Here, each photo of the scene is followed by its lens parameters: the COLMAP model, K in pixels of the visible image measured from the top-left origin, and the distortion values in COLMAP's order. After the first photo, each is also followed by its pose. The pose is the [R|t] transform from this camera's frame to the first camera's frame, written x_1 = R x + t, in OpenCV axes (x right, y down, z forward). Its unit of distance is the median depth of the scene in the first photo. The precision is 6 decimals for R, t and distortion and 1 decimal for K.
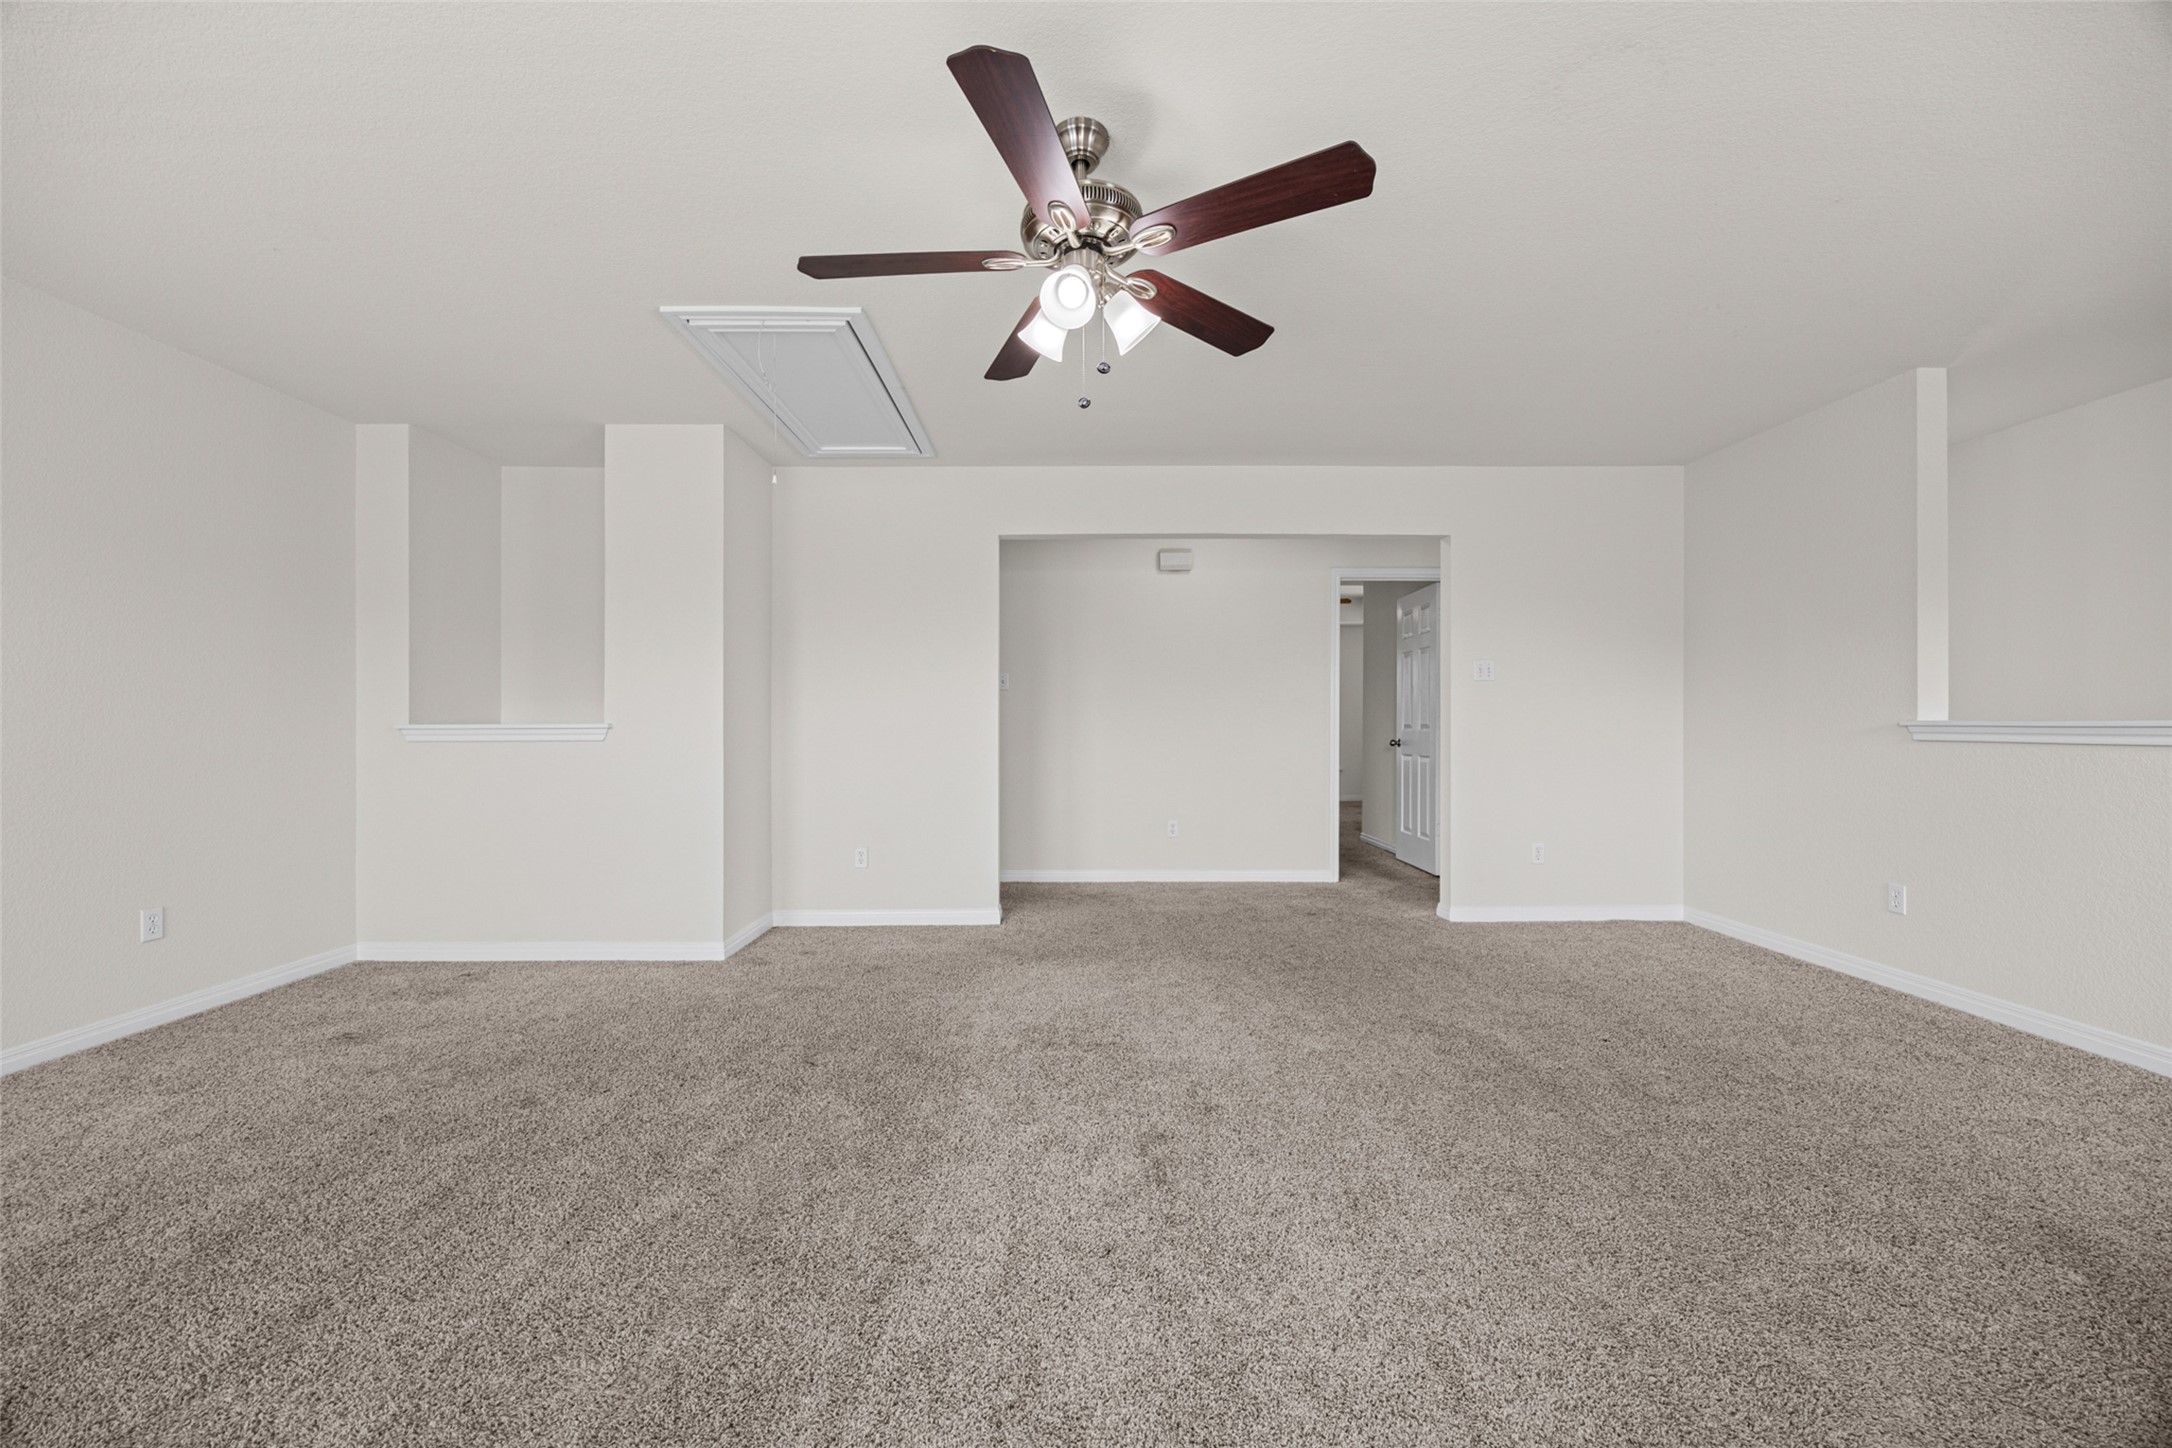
lens RADIAL K [[825.8, 0, 1084.5], [0, 825.8, 735.8], [0, 0, 1]] dist [0.002476, 0.000086]
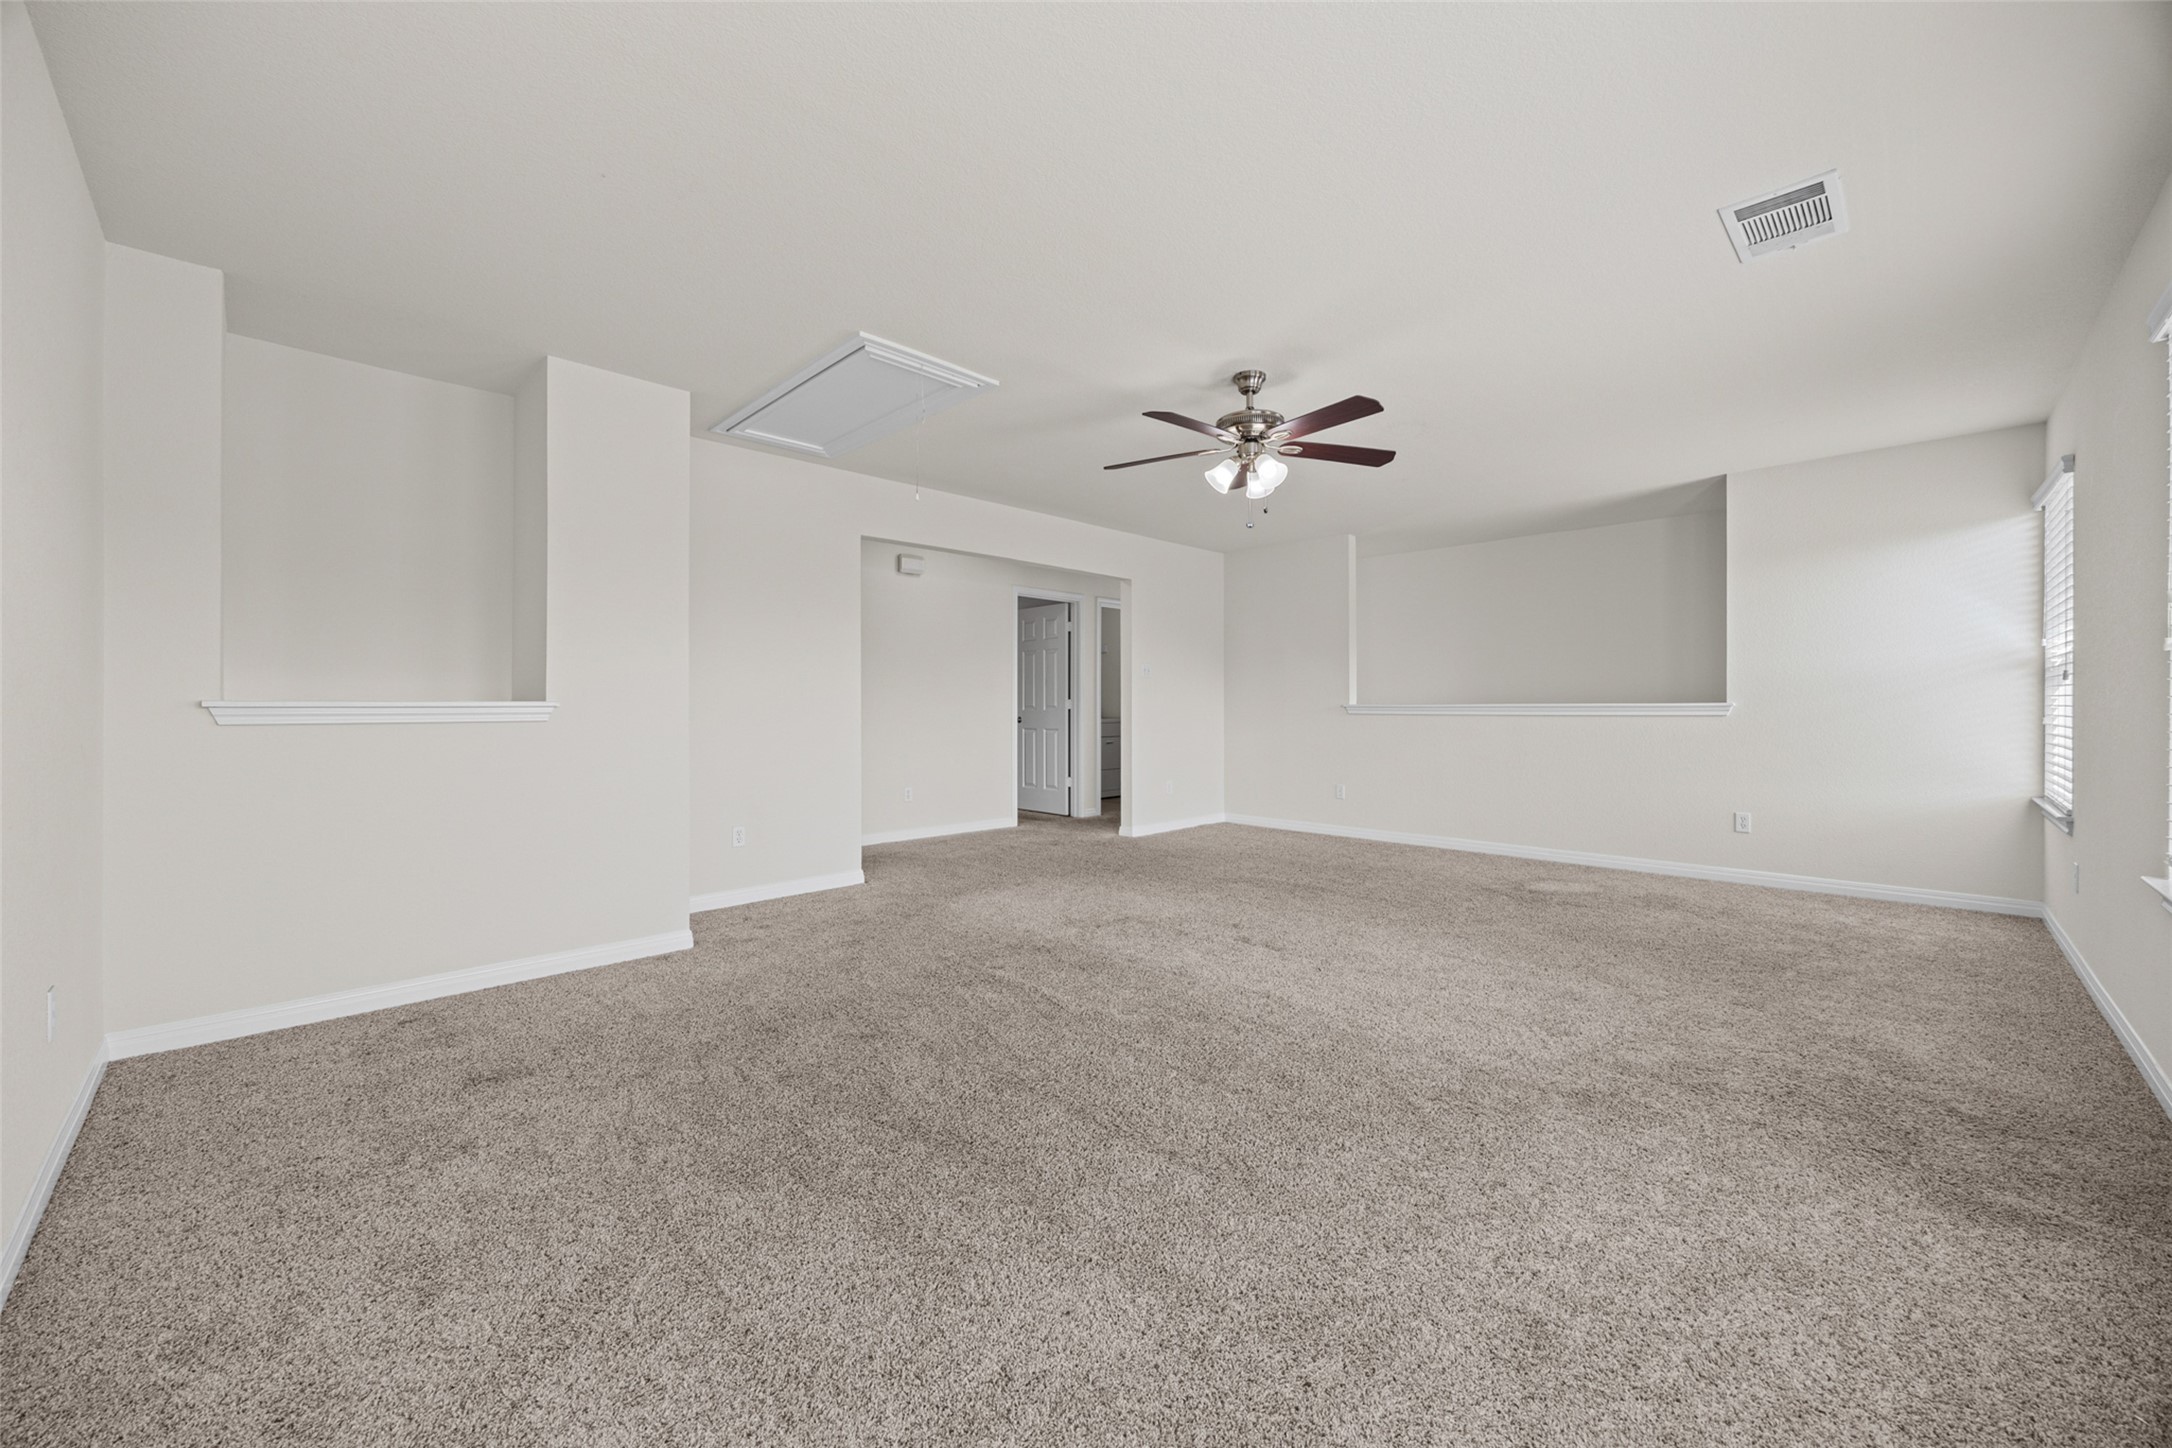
lens RADIAL K [[825.8, 0, 1091.8], [0, 825.8, 711.2], [0, 0, 1]] dist [0.002476, 0.000086]
pose [[0.708794, -0.001246, 0.705415, -0.688907], [0.007526, 0.999955, -0.005796, 0.004108], [-0.705376, 0.009417, 0.708771, -0.010732]]
